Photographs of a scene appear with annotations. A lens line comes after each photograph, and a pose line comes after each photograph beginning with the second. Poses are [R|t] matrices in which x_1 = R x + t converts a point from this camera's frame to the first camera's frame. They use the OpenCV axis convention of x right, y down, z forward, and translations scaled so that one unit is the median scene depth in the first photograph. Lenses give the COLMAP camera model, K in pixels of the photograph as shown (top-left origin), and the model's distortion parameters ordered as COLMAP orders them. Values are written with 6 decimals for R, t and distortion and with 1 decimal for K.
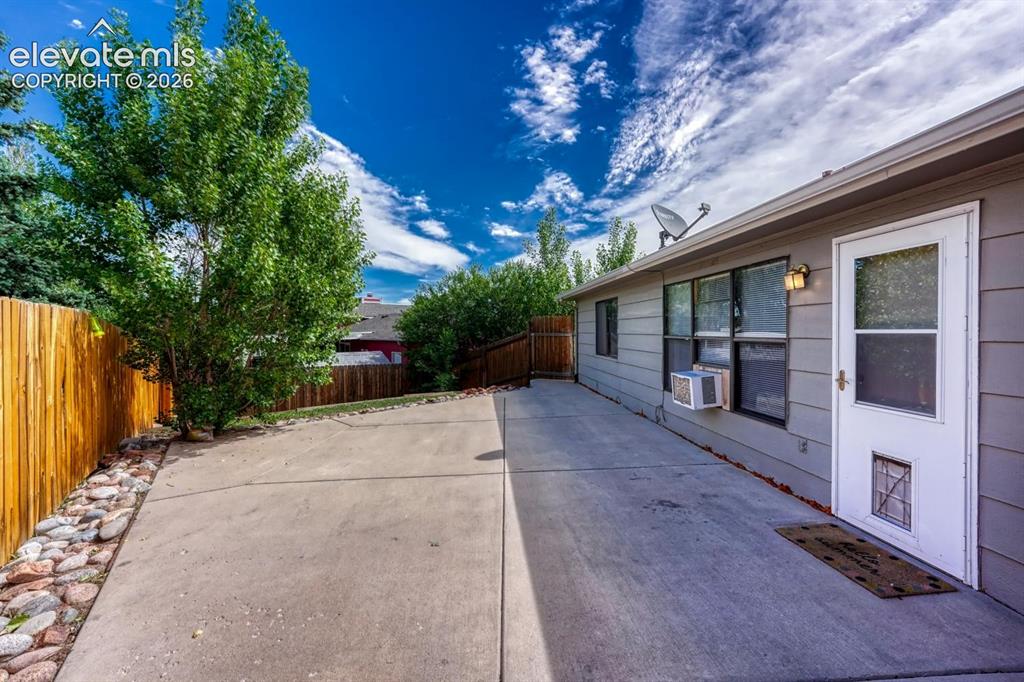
lens RADIAL K [[430.3, 0, 523.7], [0, 430.3, 332.1], [0, 0, 1]] dist [-0.004151, -0.000468]
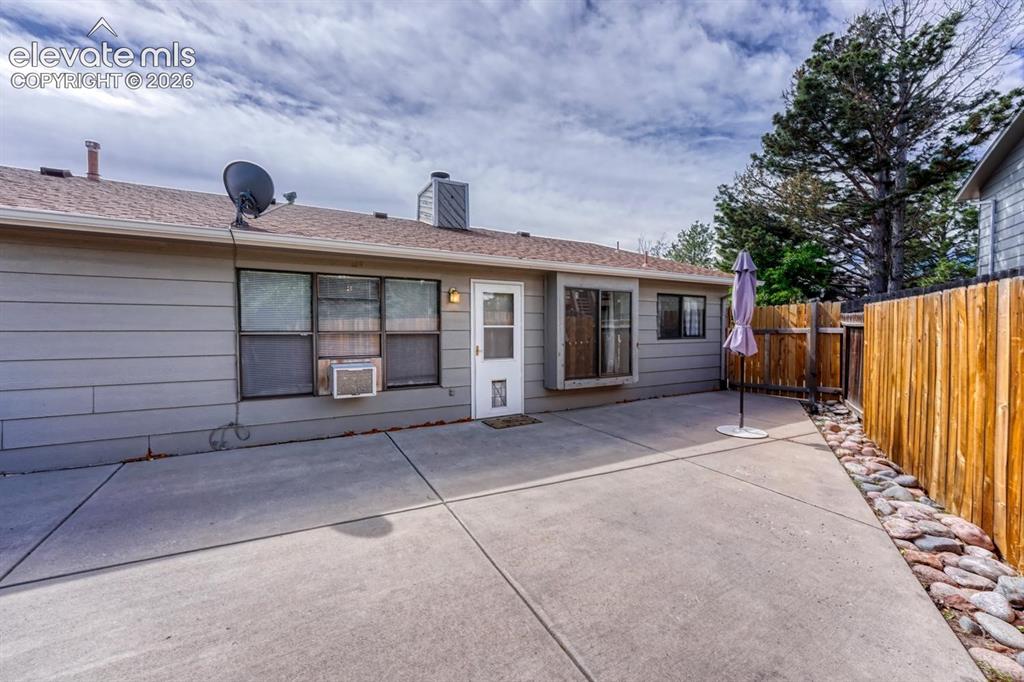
lens RADIAL K [[430.3, 0, 512.2], [0, 430.3, 335.4], [0, 0, 1]] dist [-0.004151, -0.000468]
pose [[-0.422225, -0.026149, 0.906114, -0.692498], [-0.001873, 0.999607, 0.027974, -0.010314], [-0.906489, 0.010114, -0.422108, 1.016289]]
